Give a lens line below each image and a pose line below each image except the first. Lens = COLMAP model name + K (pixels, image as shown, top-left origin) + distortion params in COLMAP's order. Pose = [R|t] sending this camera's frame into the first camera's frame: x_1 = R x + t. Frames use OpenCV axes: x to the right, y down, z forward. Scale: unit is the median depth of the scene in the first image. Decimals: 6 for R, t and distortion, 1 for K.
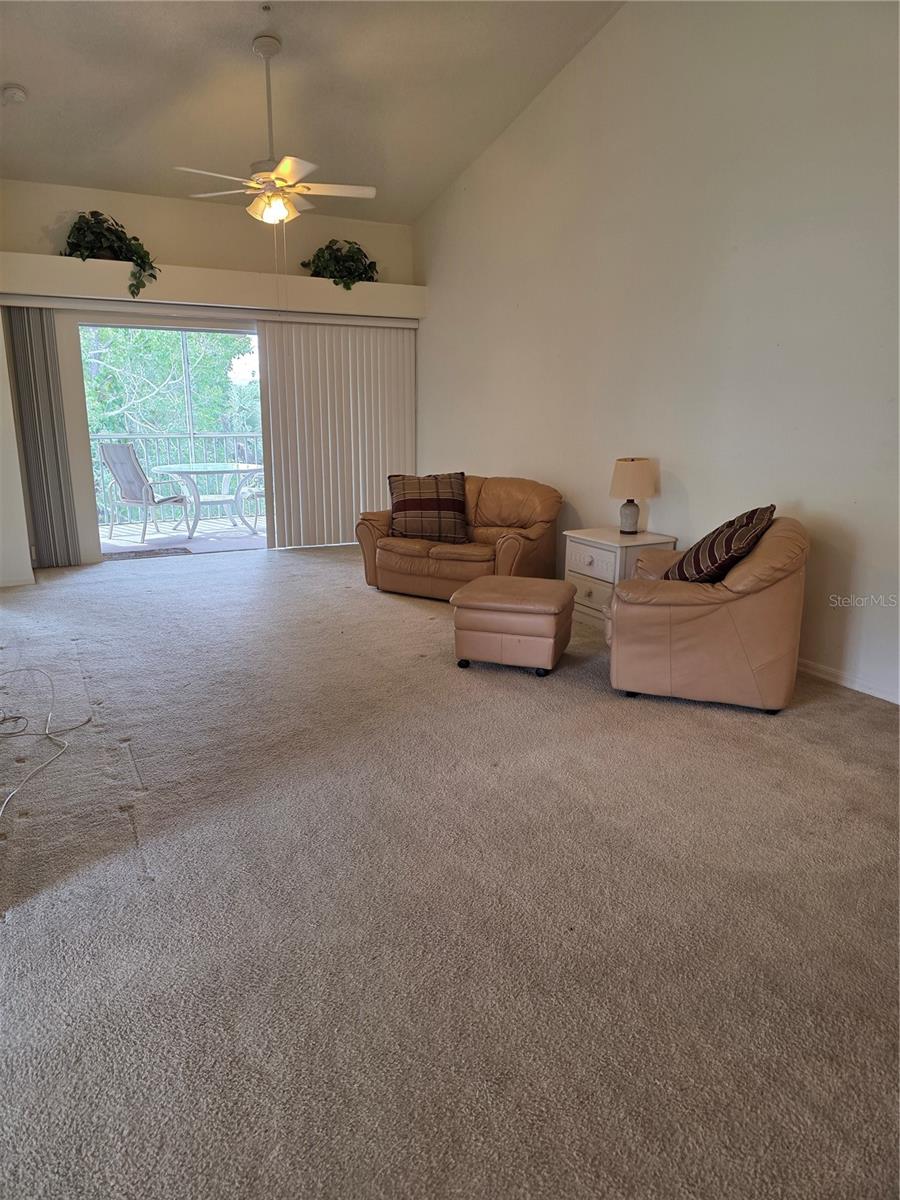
lens RADIAL K [[831.4, 0, 453.2], [0, 831.4, 600.2], [0, 0, 1]] dist [0.049640, -0.049537]
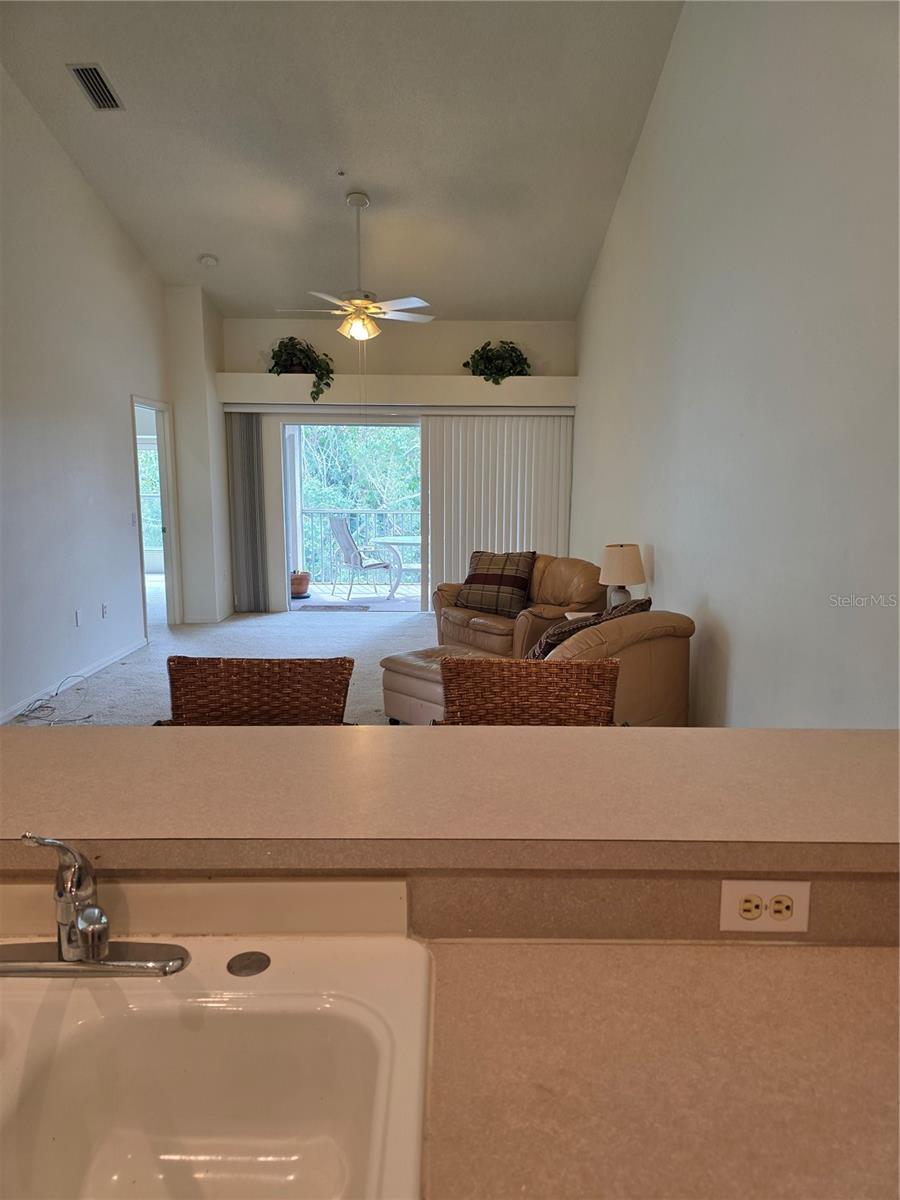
lens RADIAL K [[831.4, 0, 454.0], [0, 831.4, 608.4], [0, 0, 1]] dist [0.049640, -0.049537]
pose [[0.877165, 0.076954, -0.473982, 0.412837], [-0.114642, 0.992092, -0.051088, -0.017065], [0.466303, 0.099150, 0.879051, 0.039316]]
